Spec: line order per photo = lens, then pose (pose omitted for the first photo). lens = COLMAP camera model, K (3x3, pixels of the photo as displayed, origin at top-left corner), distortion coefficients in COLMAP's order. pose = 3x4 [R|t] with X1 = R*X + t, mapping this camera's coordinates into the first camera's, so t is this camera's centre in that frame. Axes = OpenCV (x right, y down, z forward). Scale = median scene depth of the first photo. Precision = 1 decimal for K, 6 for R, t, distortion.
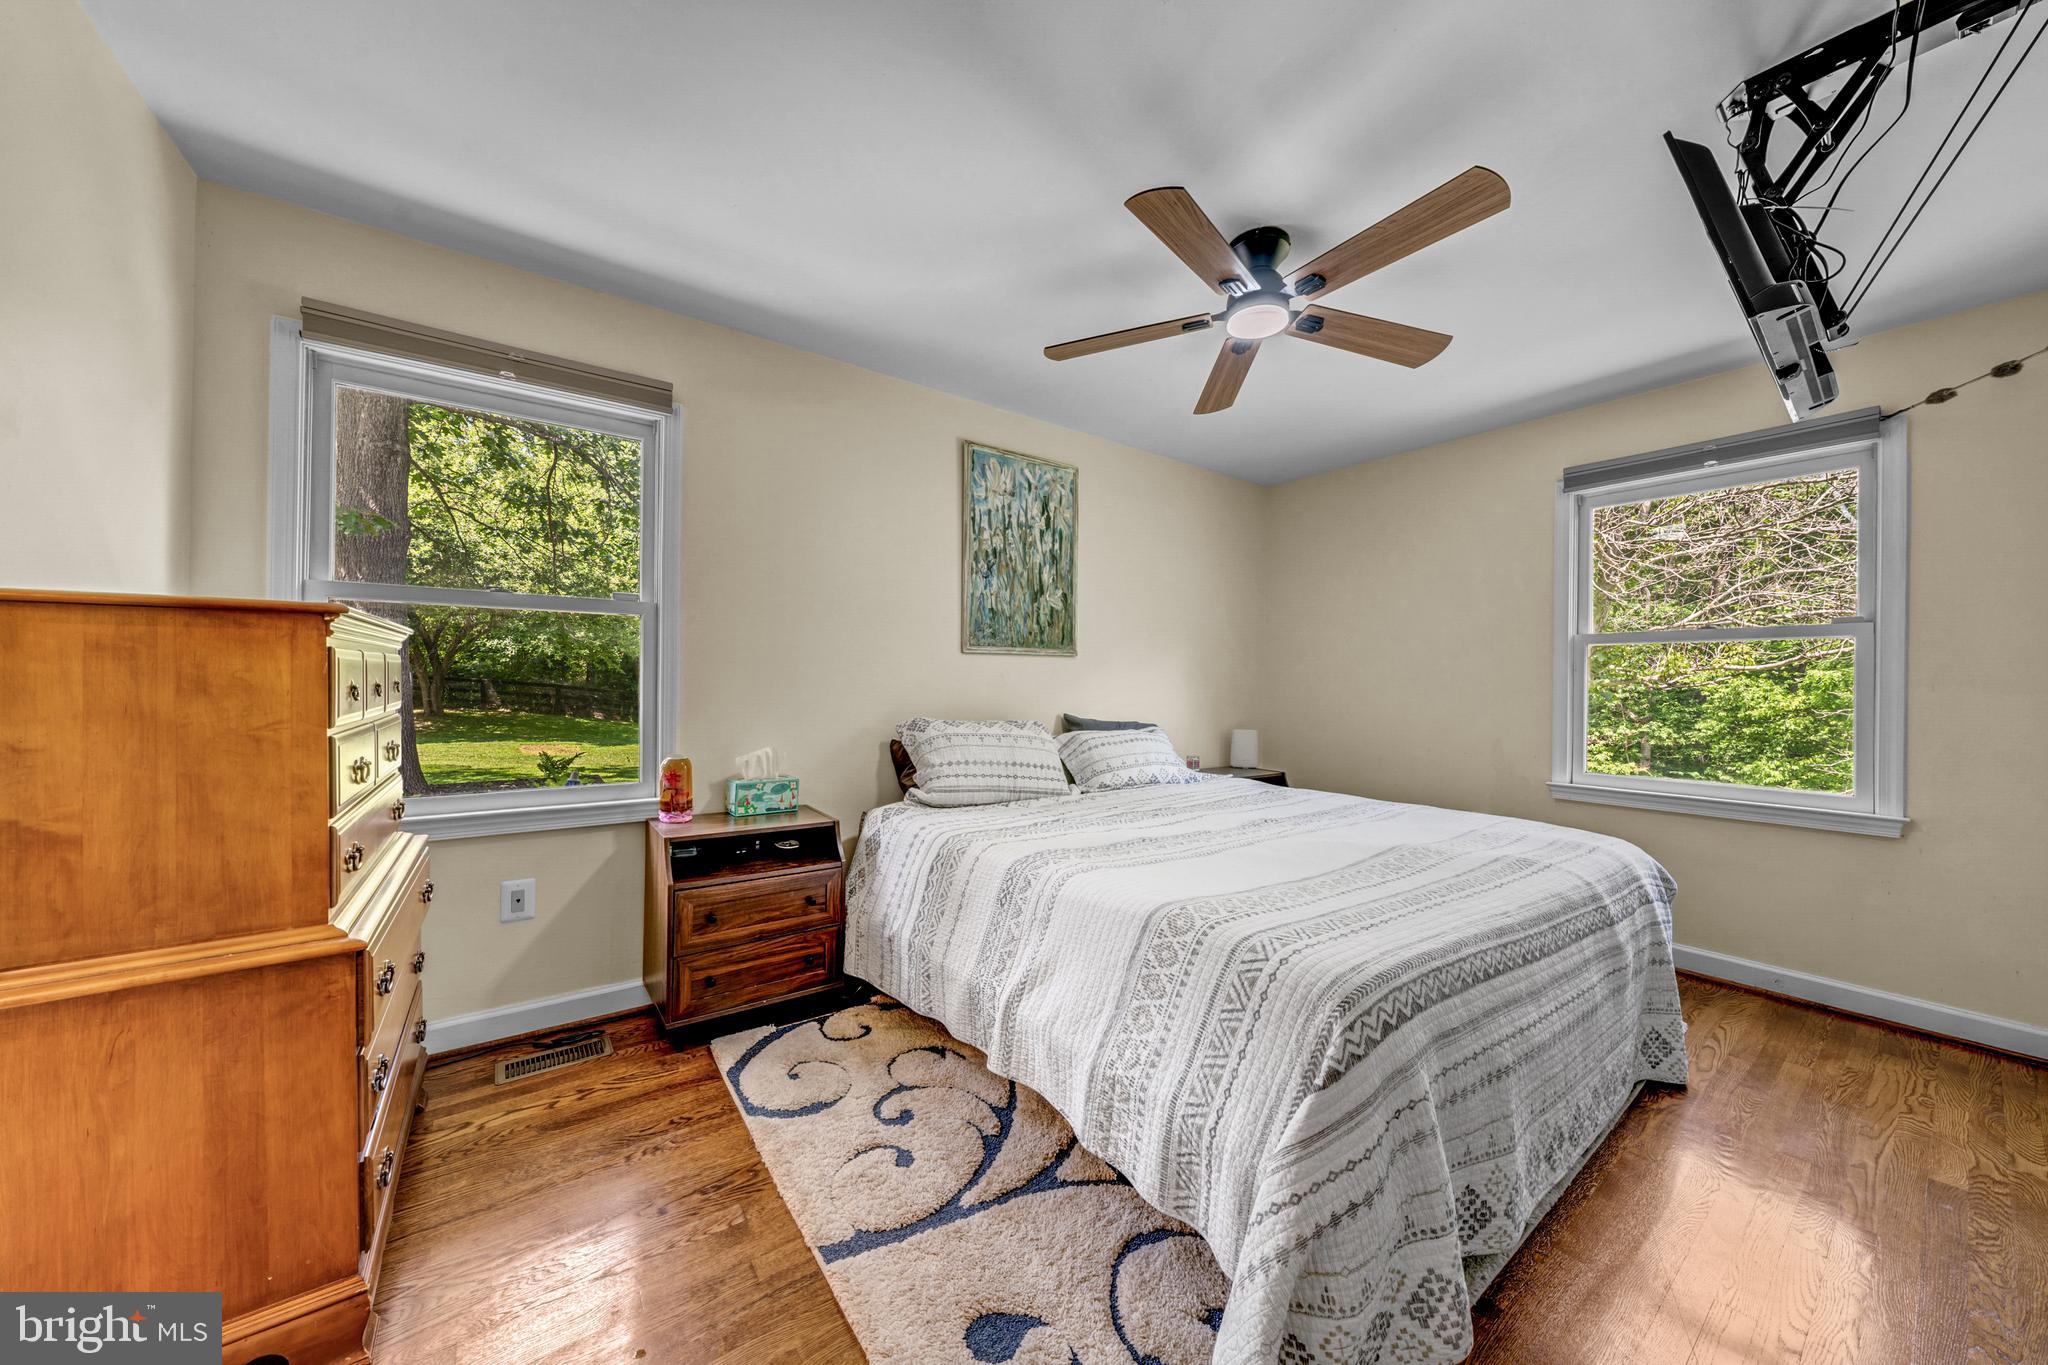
lens RADIAL K [[710.2, 0, 1026.3], [0, 710.2, 682.0], [0, 0, 1]] dist [0.000563, 0.000187]
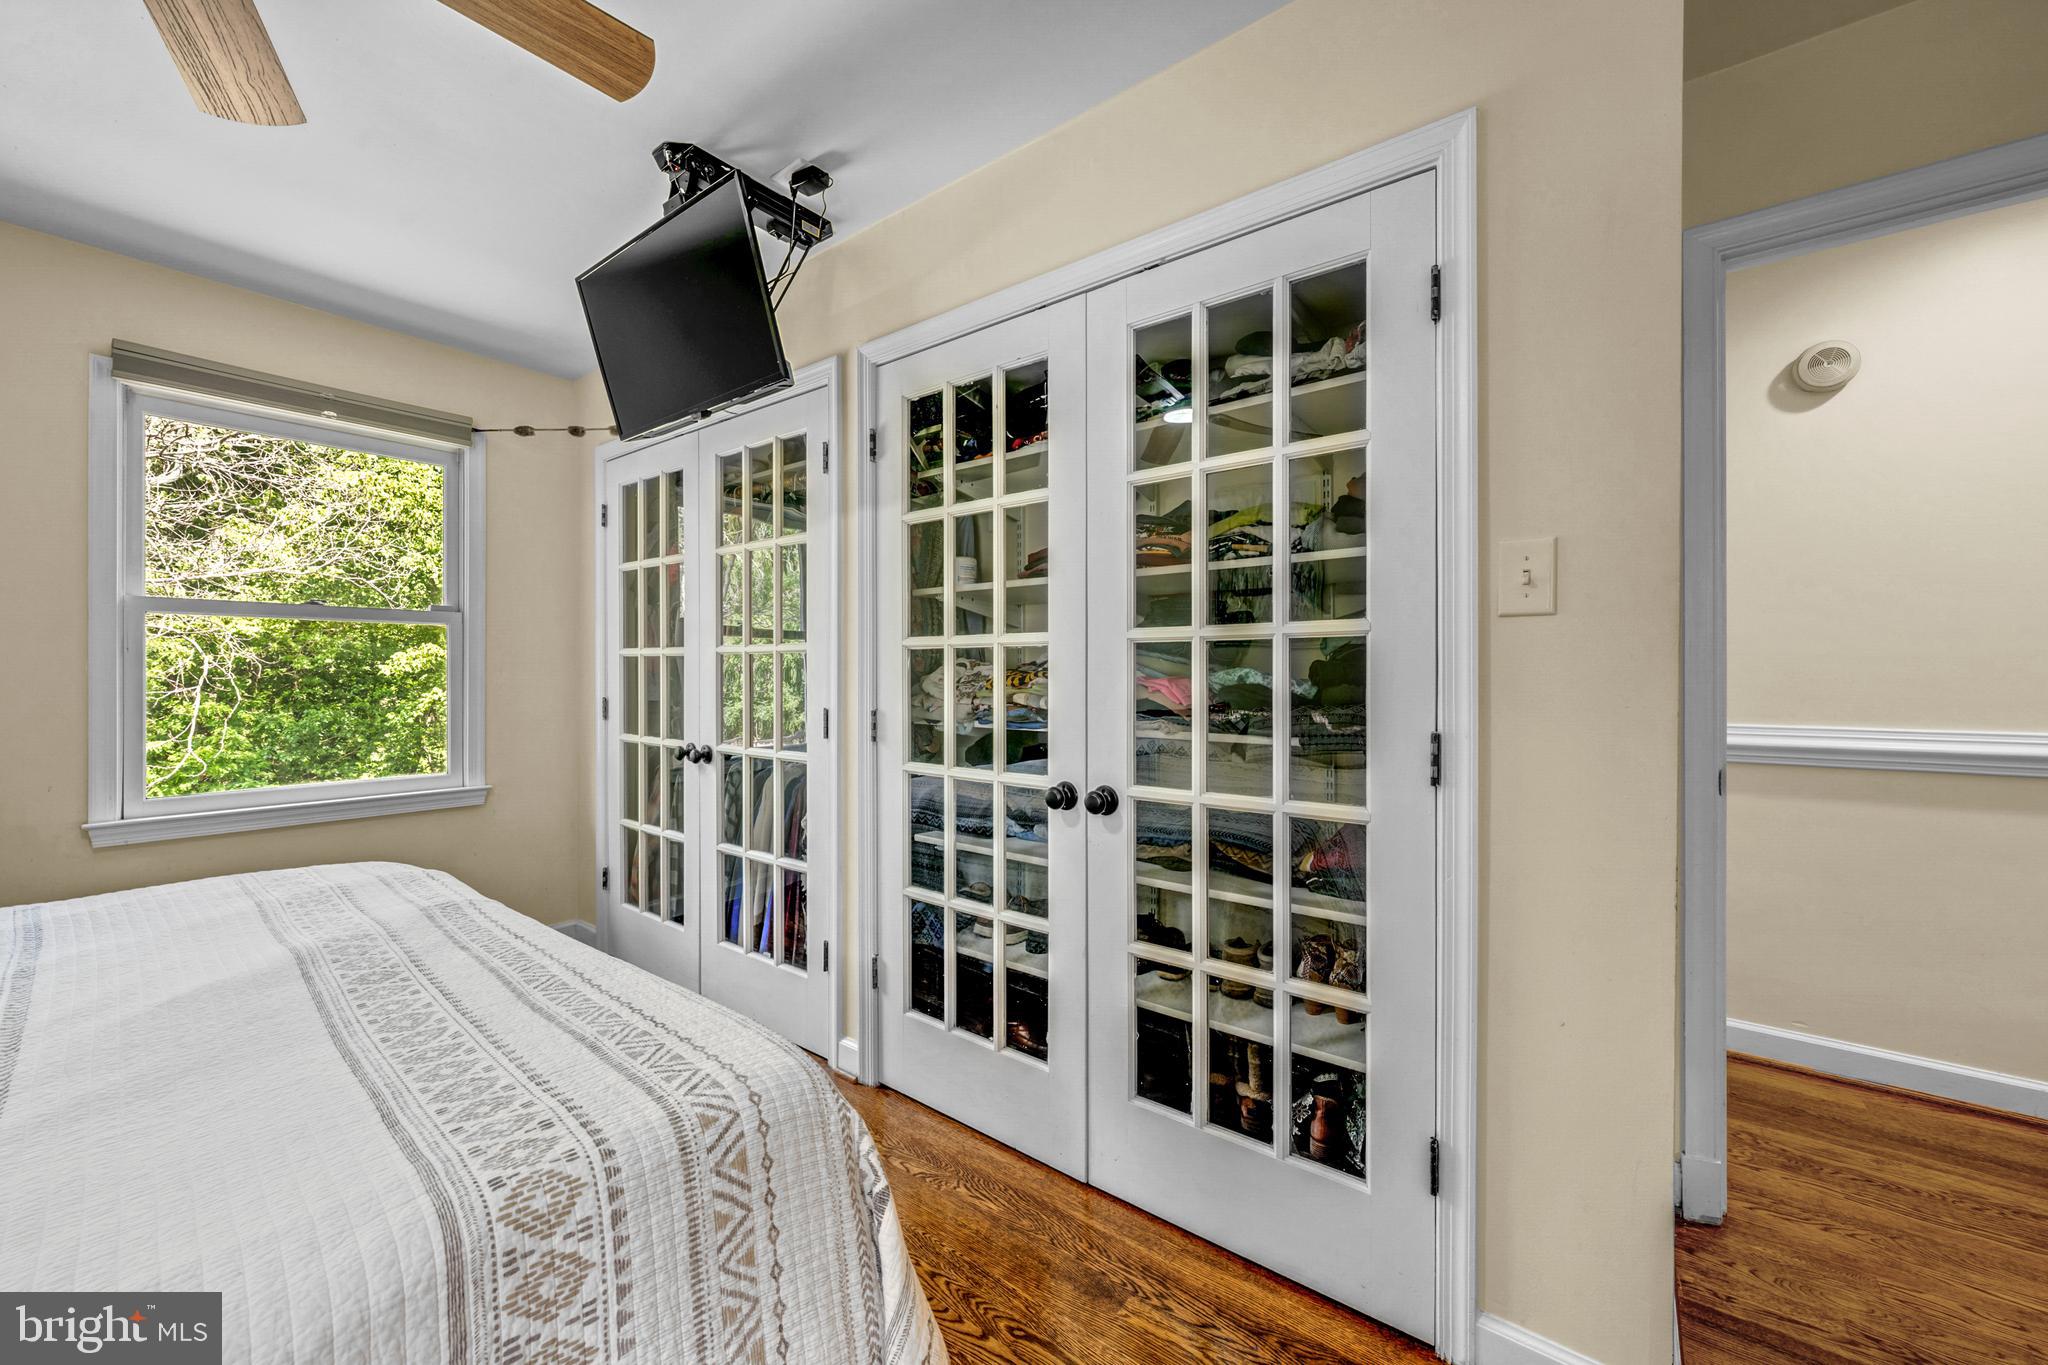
lens RADIAL K [[788.5, 0, 1019.2], [0, 788.5, 676.7], [0, 0, 1]] dist [0.000596, 0.000028]
pose [[-0.274924, -0.015244, 0.961345, -0.345175], [-0.004643, 0.999884, 0.014527, -0.012387], [-0.961455, -0.000469, -0.274963, 0.808939]]
